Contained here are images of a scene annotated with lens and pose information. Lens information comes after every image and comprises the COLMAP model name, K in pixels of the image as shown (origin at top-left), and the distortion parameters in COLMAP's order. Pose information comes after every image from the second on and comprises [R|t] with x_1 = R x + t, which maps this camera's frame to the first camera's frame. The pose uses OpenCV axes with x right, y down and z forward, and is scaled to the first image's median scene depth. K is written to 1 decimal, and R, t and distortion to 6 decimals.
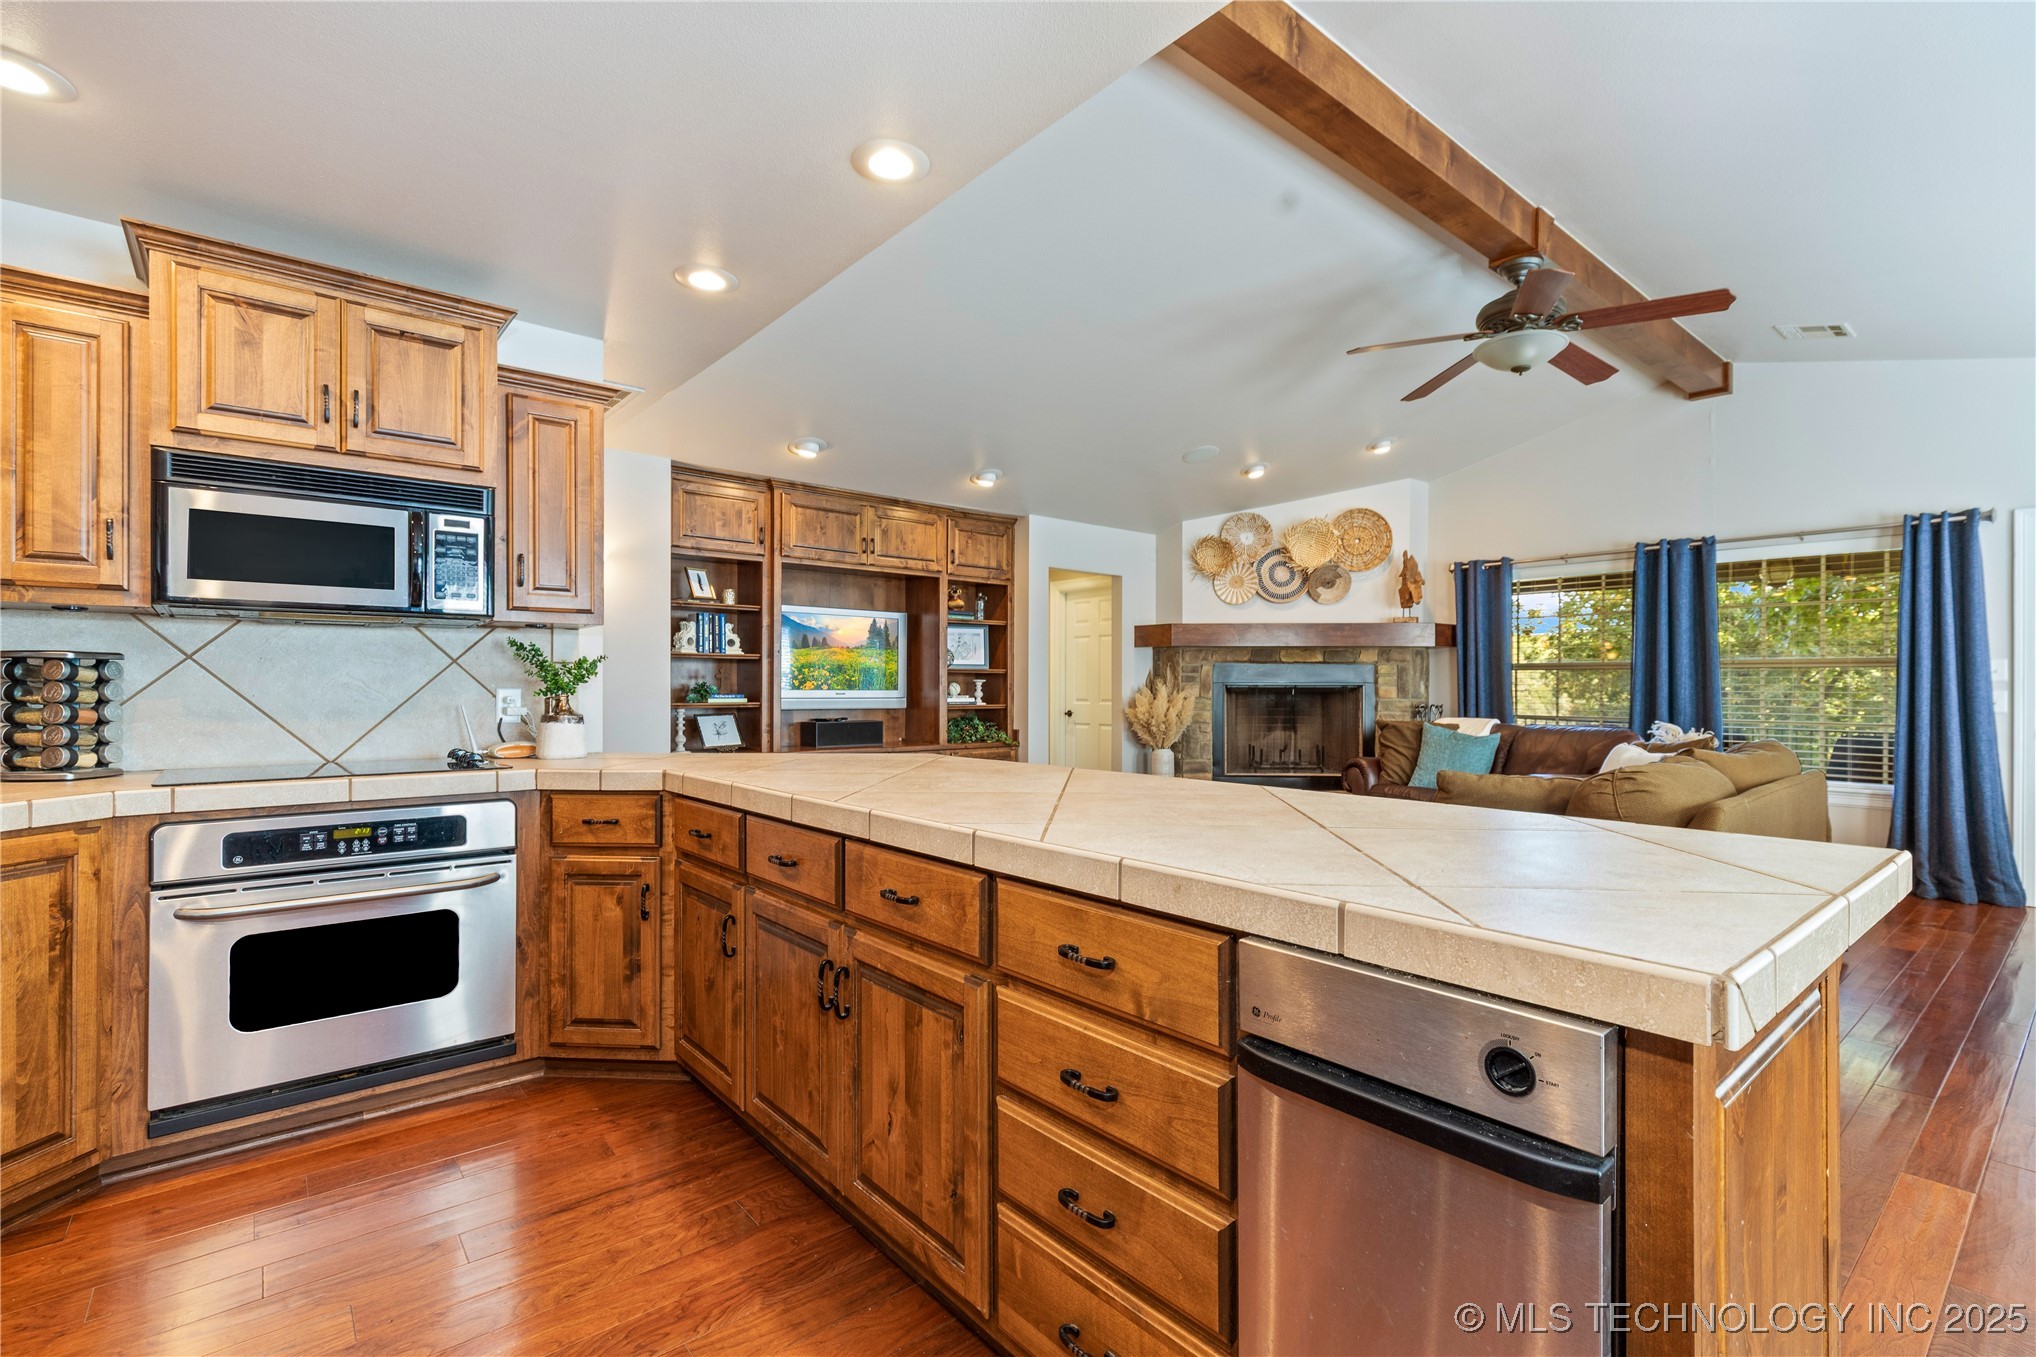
lens RADIAL K [[926.2, 0, 1033.3], [0, 926.2, 685.8], [0, 0, 1]] dist [0.003471, 0.001175]
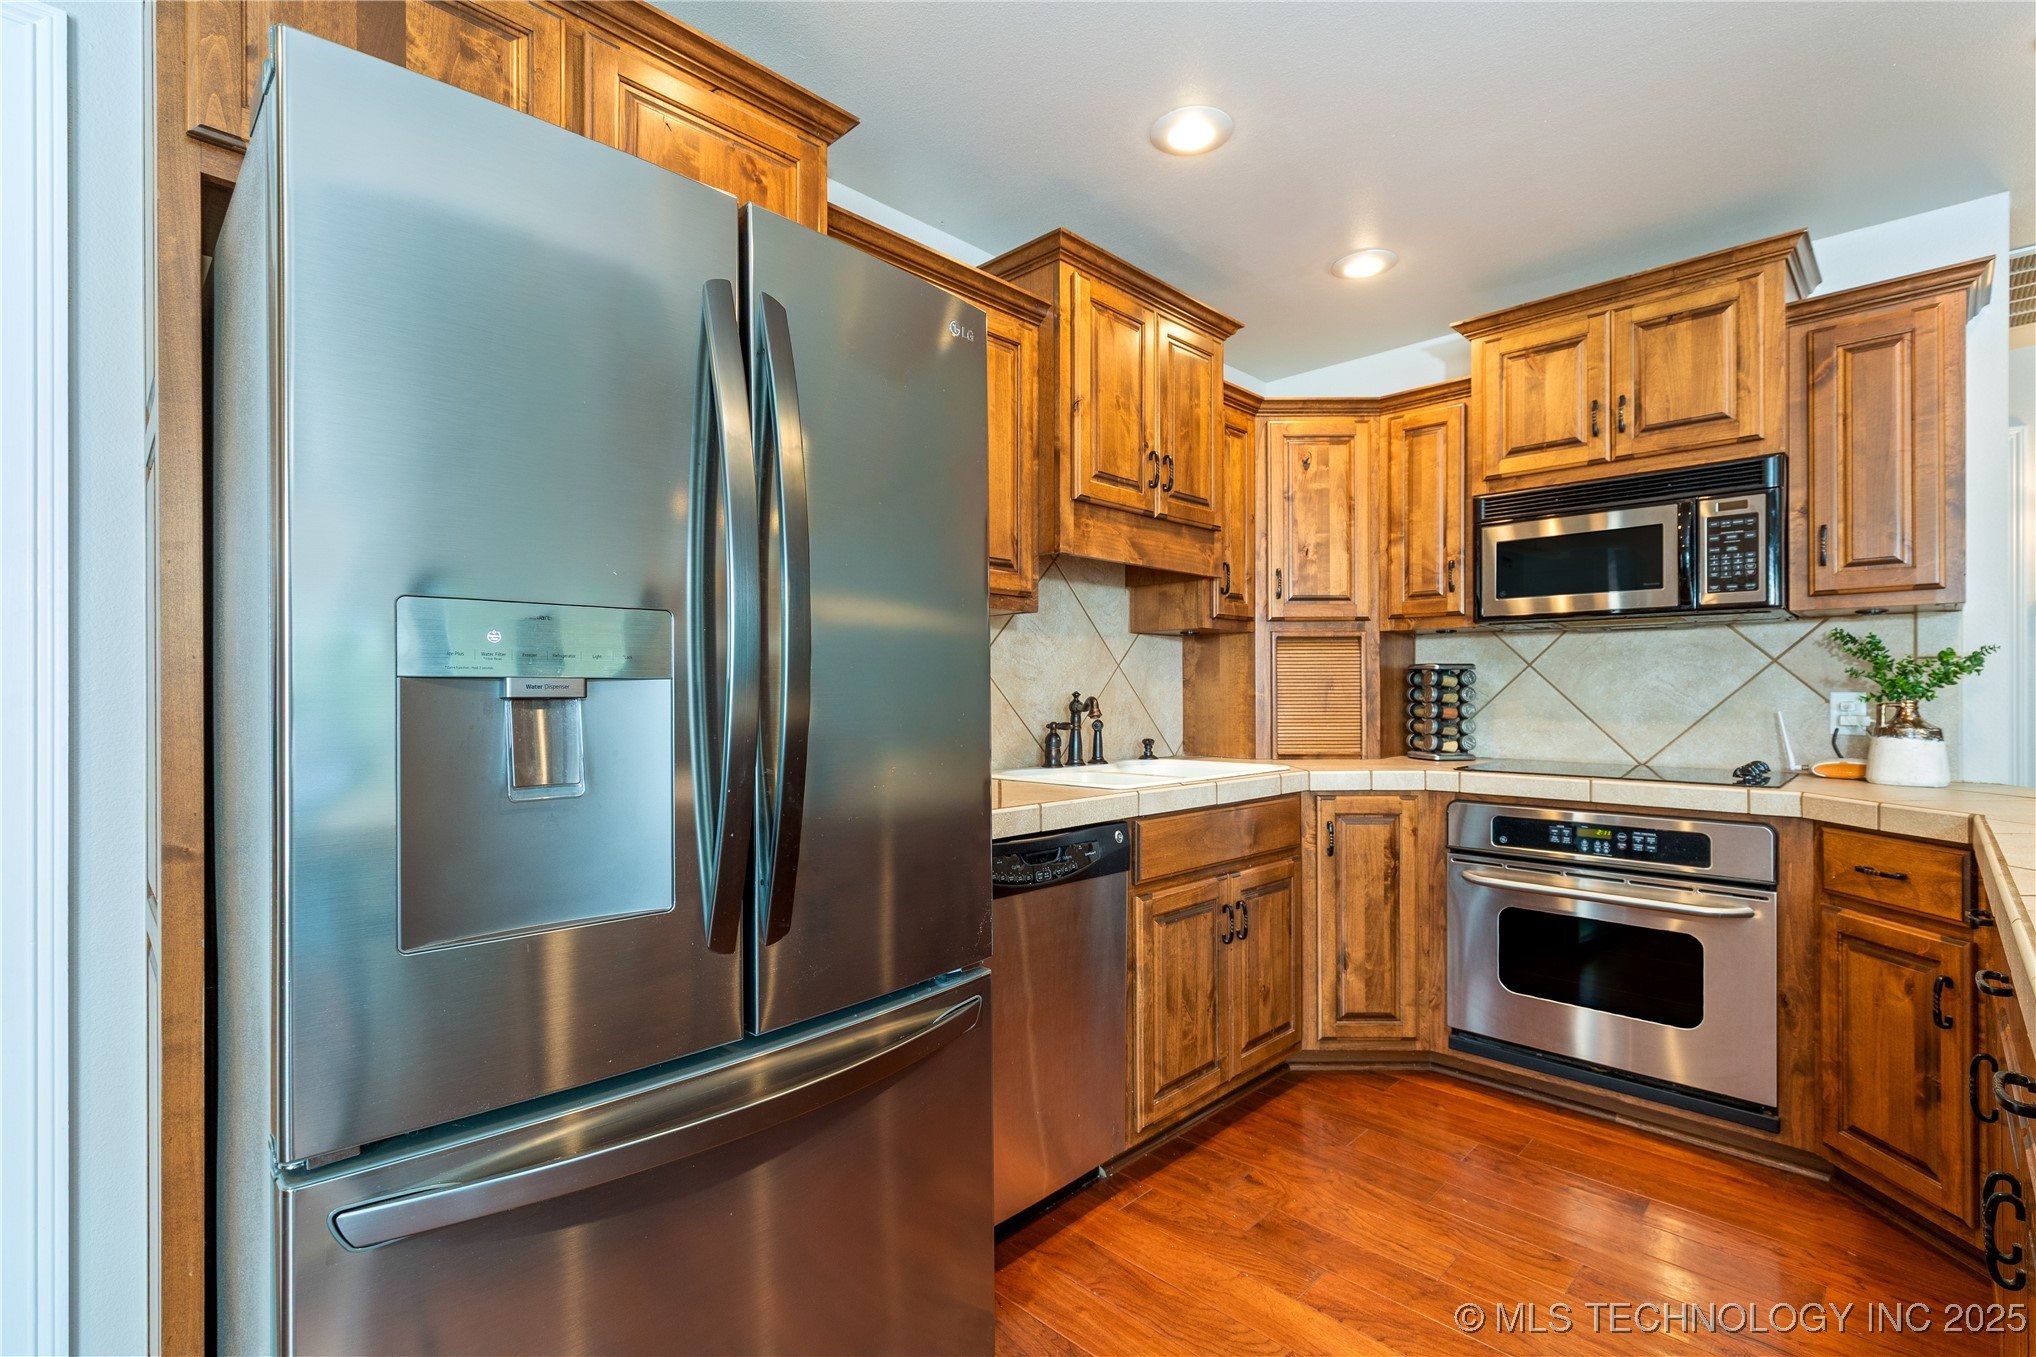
lens RADIAL K [[926.2, 0, 1025.0], [0, 926.2, 691.3], [0, 0, 1]] dist [0.003471, 0.001175]
pose [[0.094983, -0.000919, -0.995478, 0.099305], [0.002841, 0.999996, -0.000652, 0.000484], [0.995475, -0.002766, 0.094985, 0.123407]]
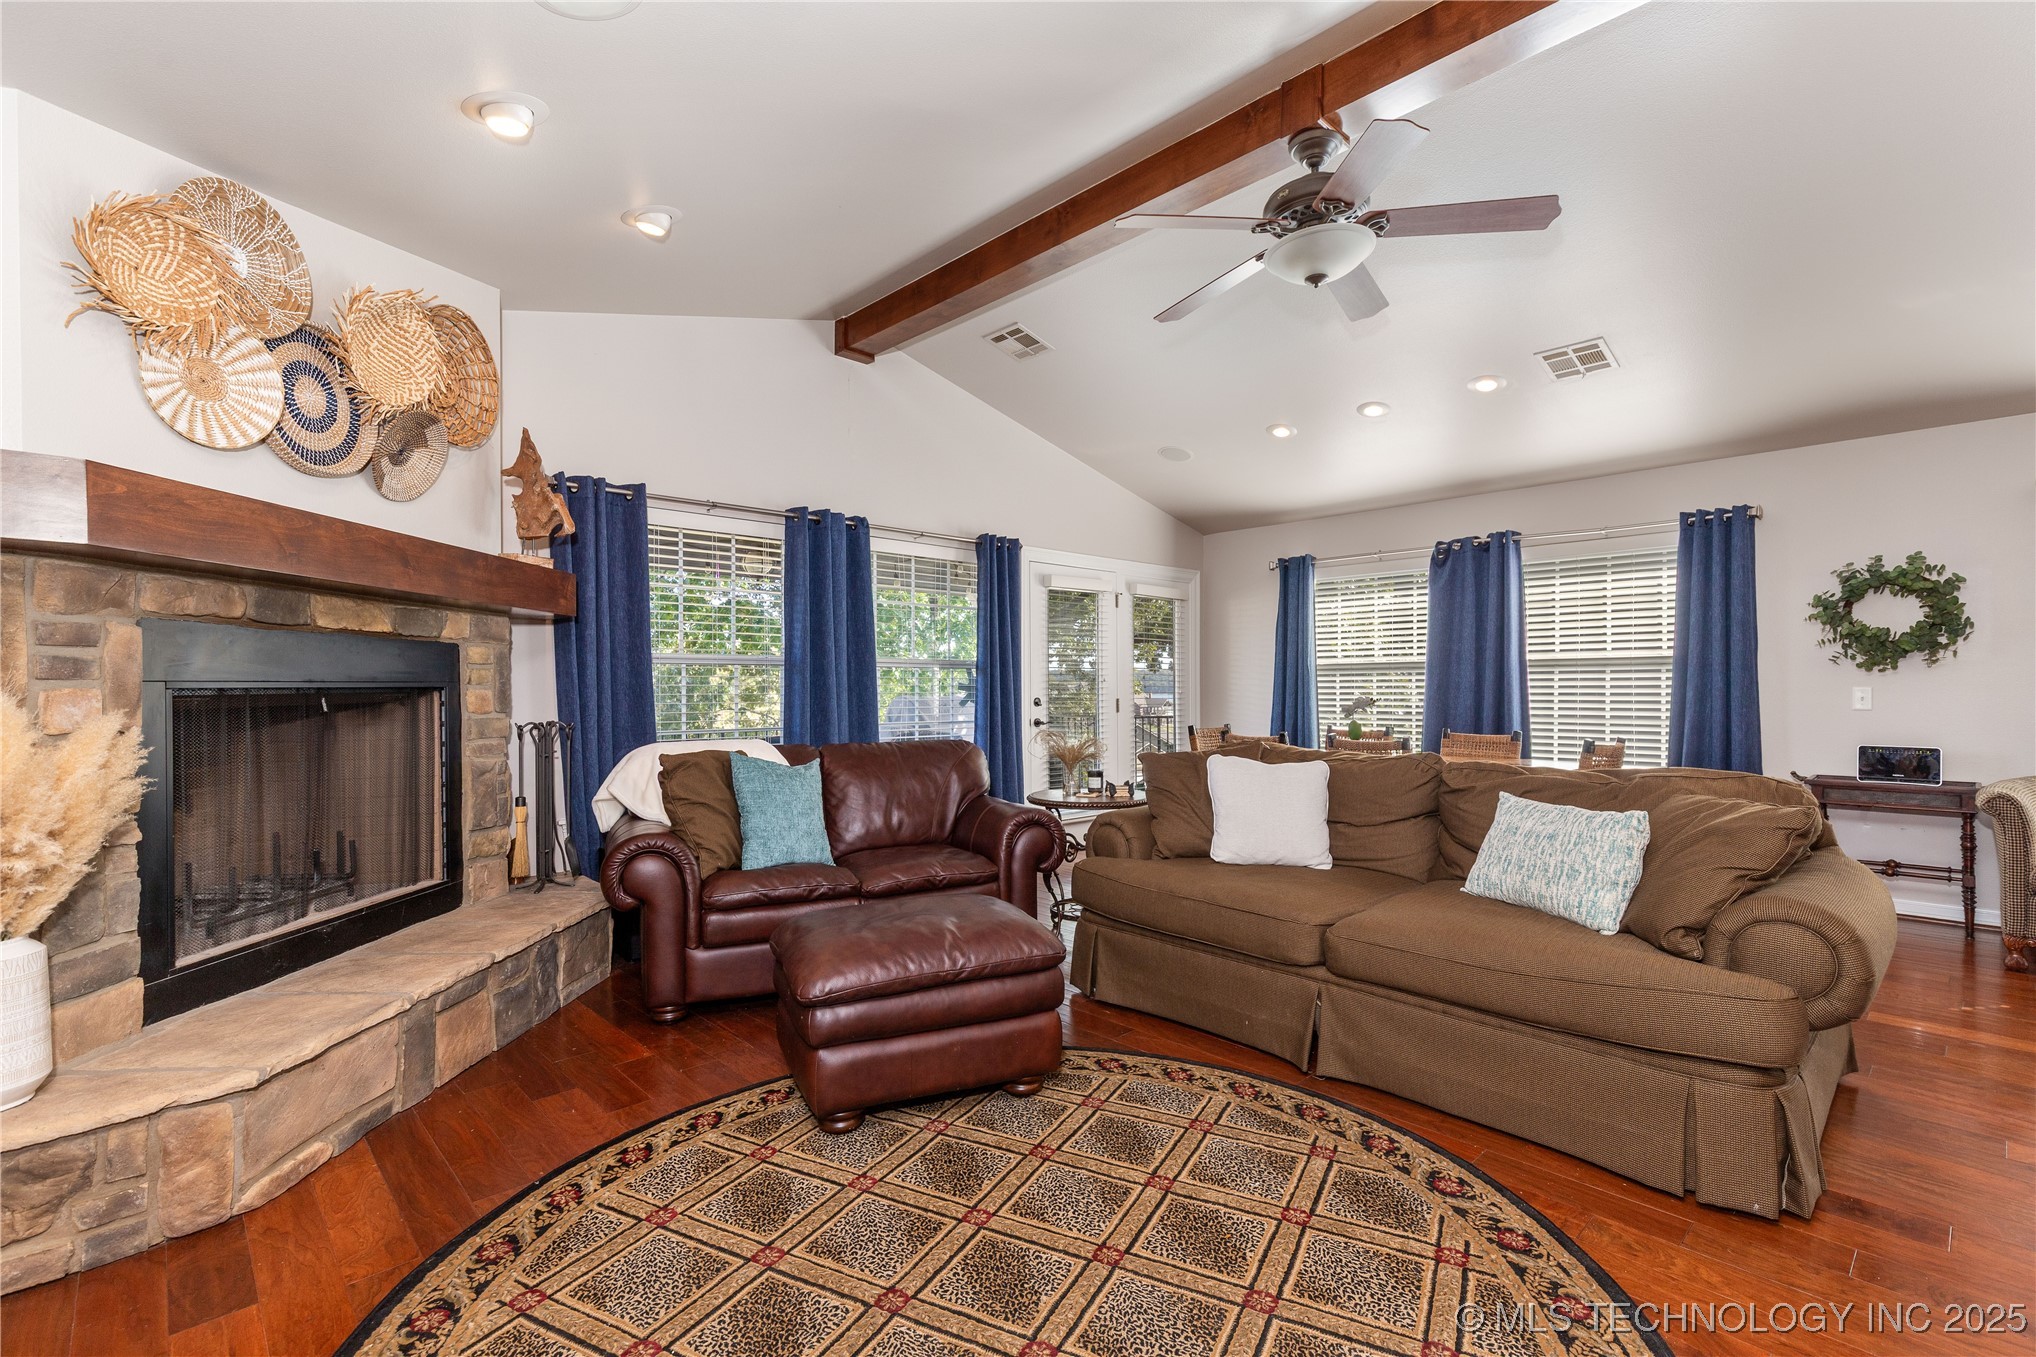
lens RADIAL K [[926.2, 0, 1043.0], [0, 926.2, 693.9], [0, 0, 1]] dist [0.003471, 0.001175]
pose [[-0.072276, -0.008106, 0.997352, -0.187746], [0.001218, 0.999966, 0.008216, -0.000843], [-0.997384, 0.001808, -0.072264, 0.978431]]
